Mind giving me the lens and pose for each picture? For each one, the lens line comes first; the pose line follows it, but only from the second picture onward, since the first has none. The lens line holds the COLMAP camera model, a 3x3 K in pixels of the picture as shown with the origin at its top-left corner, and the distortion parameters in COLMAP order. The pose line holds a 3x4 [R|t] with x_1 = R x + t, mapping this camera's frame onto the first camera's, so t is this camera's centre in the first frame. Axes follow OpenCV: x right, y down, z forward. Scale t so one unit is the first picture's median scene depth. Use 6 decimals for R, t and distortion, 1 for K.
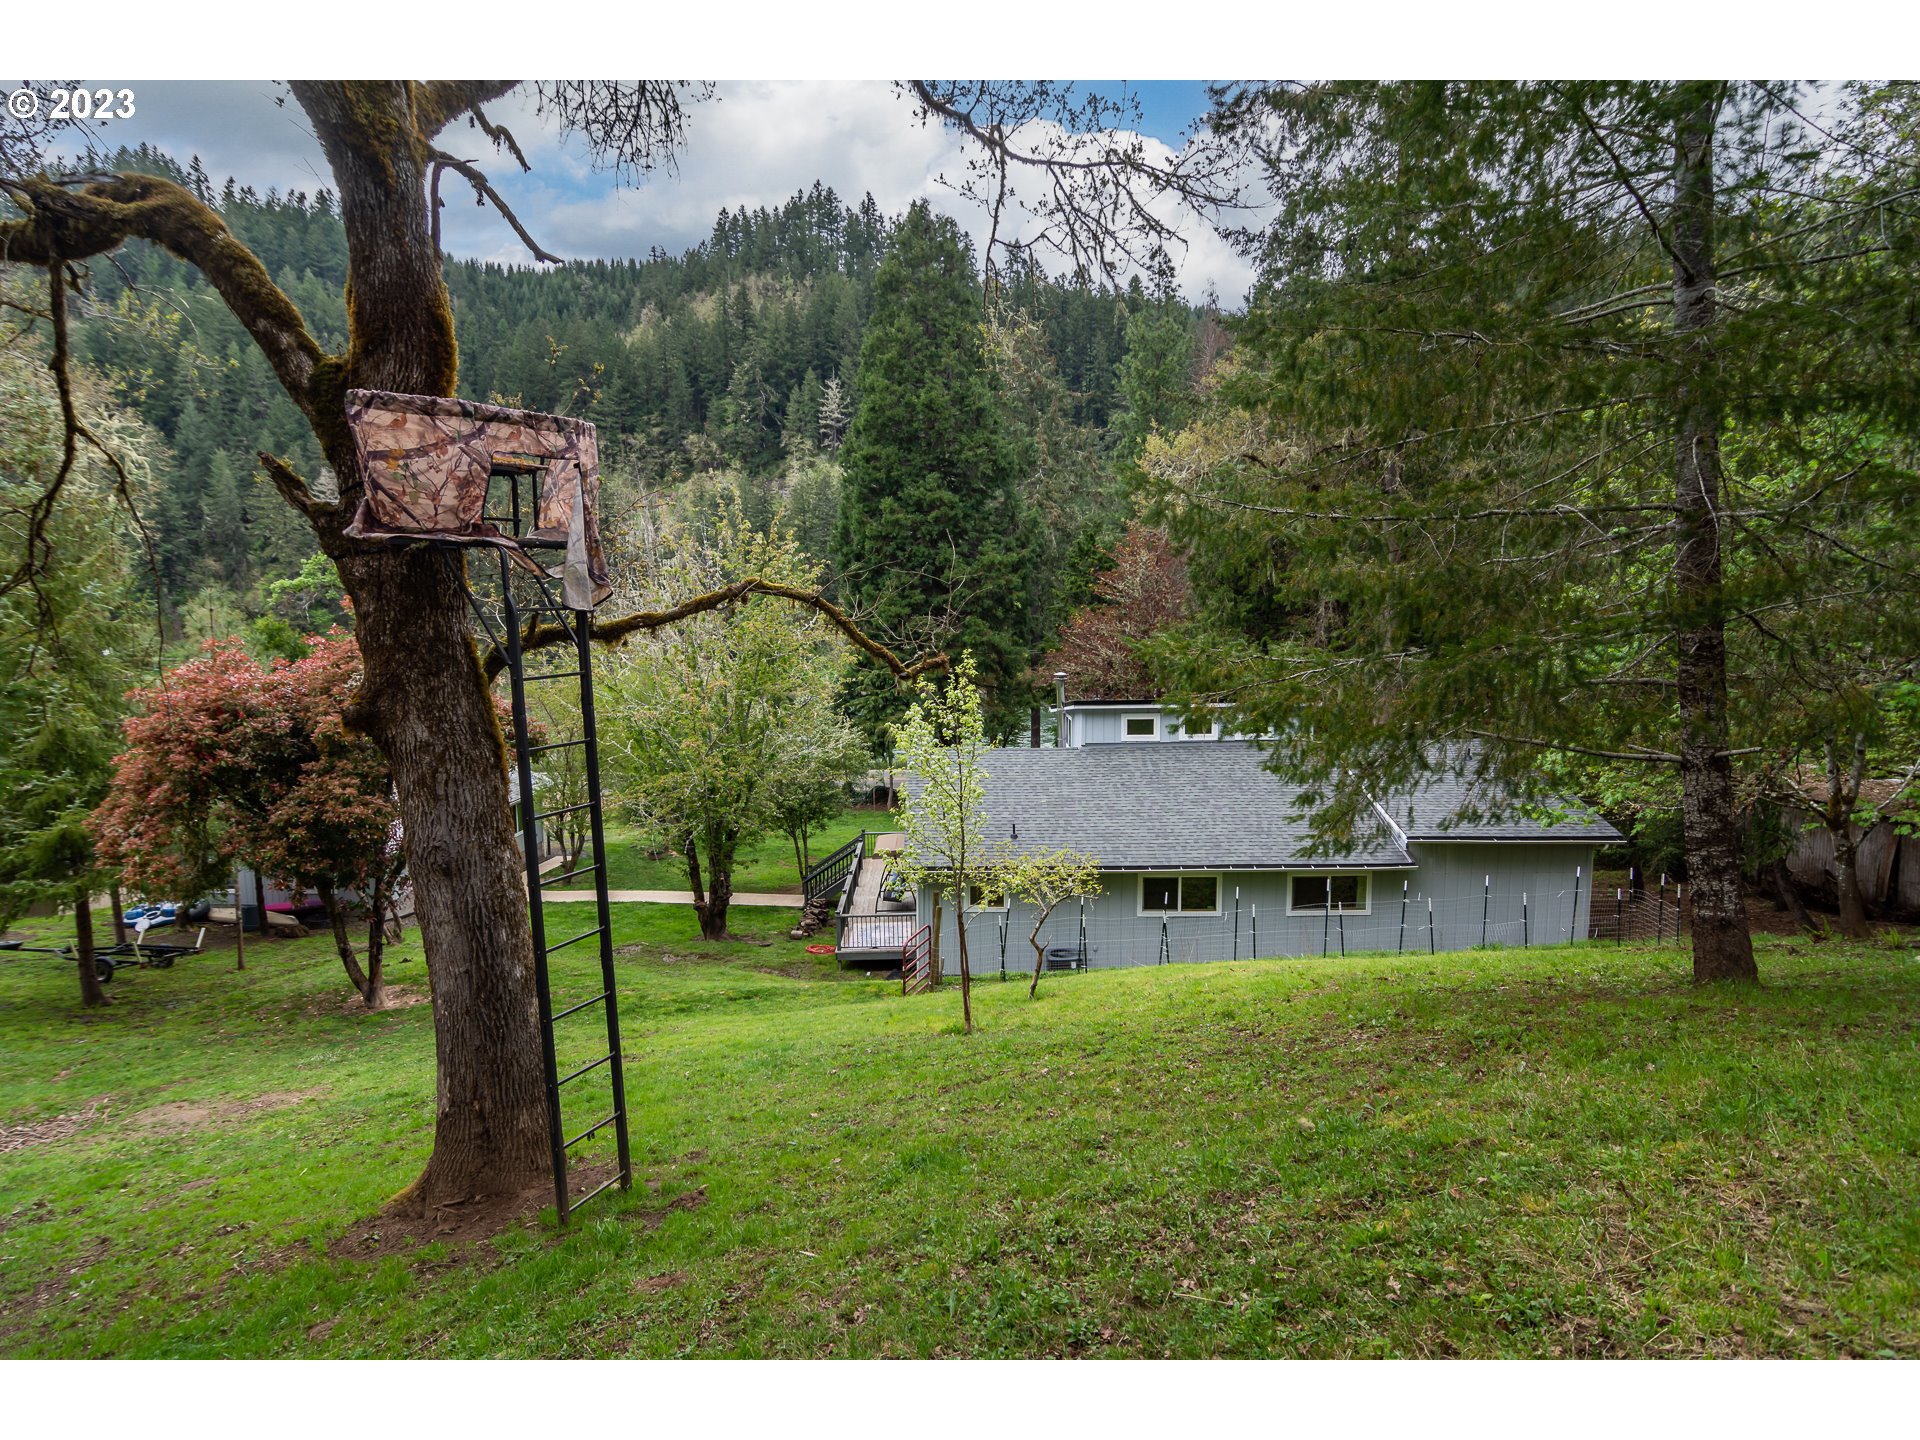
lens RADIAL K [[1036.5, 0, 940.1], [0, 1036.5, 720.2], [0, 0, 1]] dist [0.000380, 0.001243]
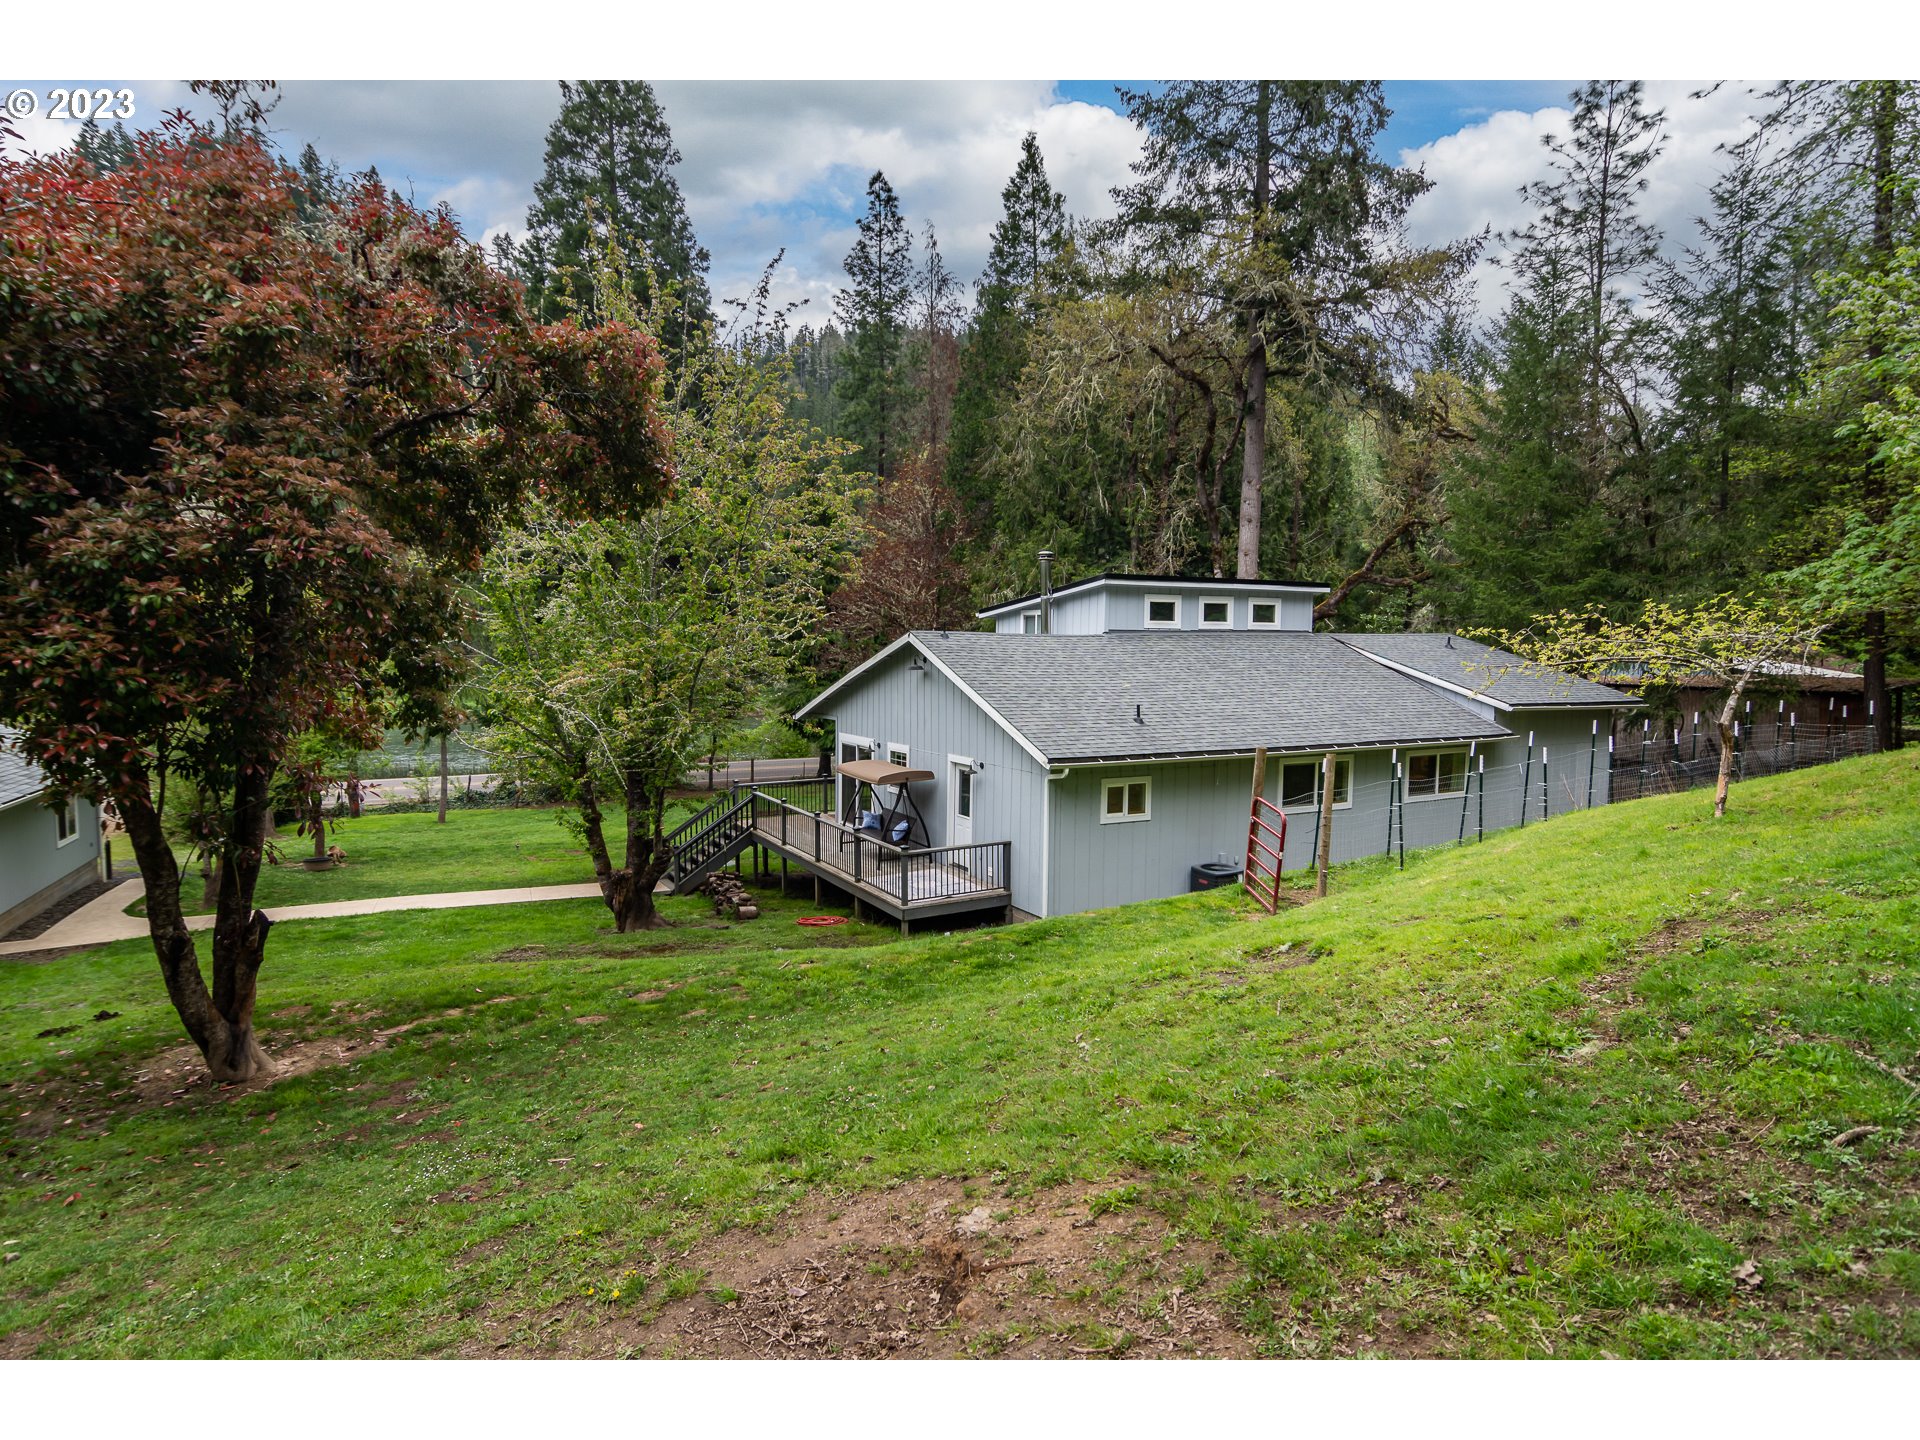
lens RADIAL K [[1036.5, 0, 940.1], [0, 1036.5, 720.2], [0, 0, 1]] dist [0.000380, 0.001243]
pose [[0.877815, -0.017121, 0.478694, -0.187795], [0.037964, 0.998704, -0.033897, 0.059795], [-0.477493, 0.047928, 0.877327, 0.188616]]
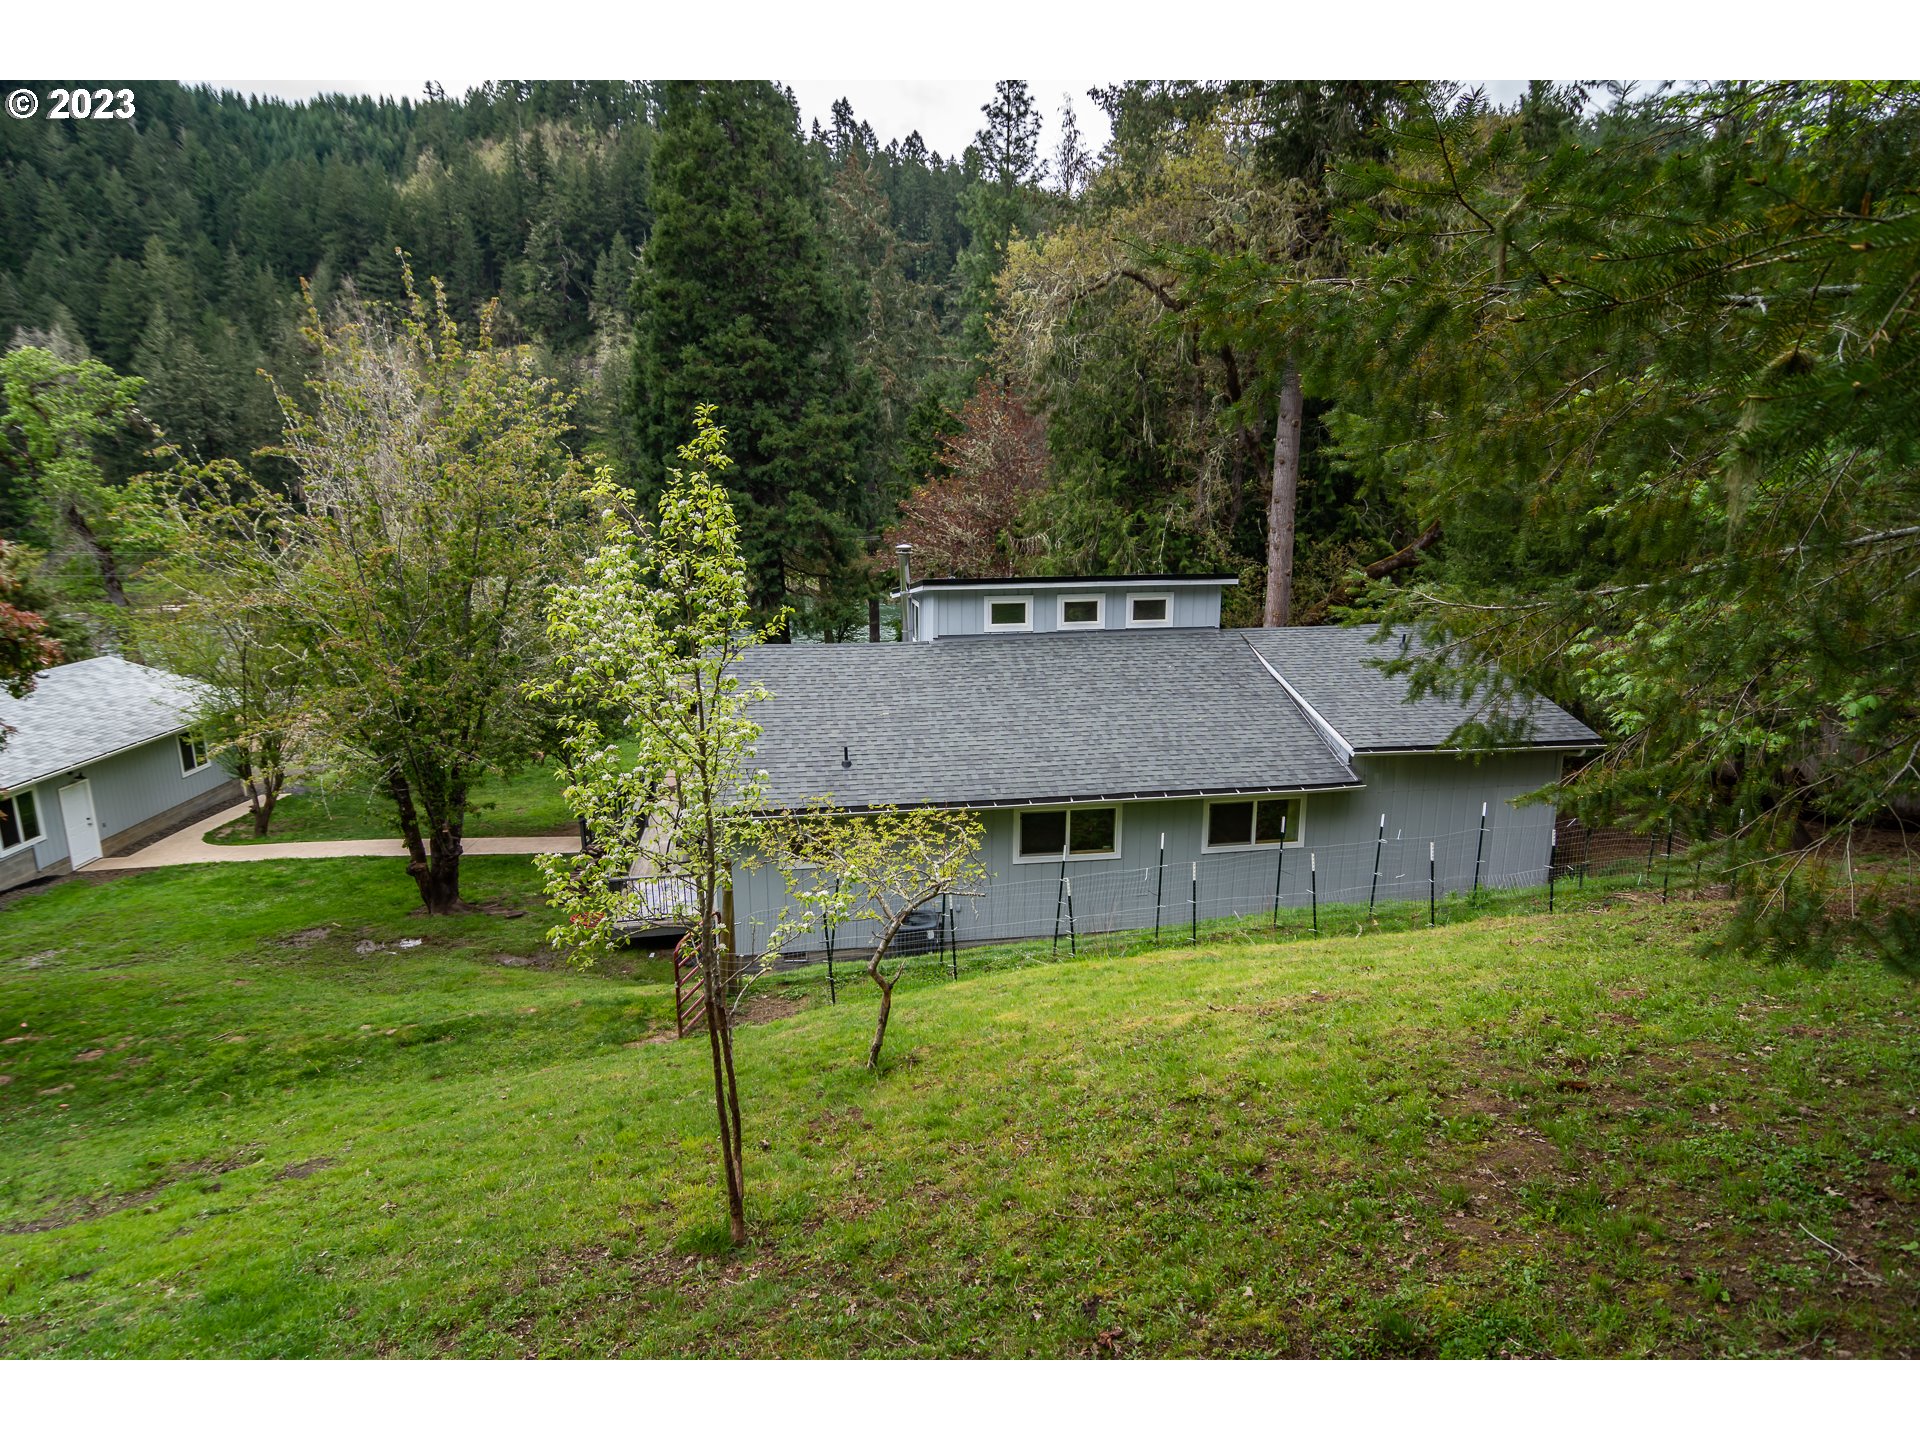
lens RADIAL K [[1033.9, 0, 960.0], [0, 1033.9, 720.0], [0, 0, 1]] dist [-0.001366, -0.001256]
pose [[0.984907, -0.029887, 0.170482, 0.012352], [0.013256, 0.995111, 0.097866, 0.005075], [-0.172574, -0.094129, 0.980489, 0.126163]]
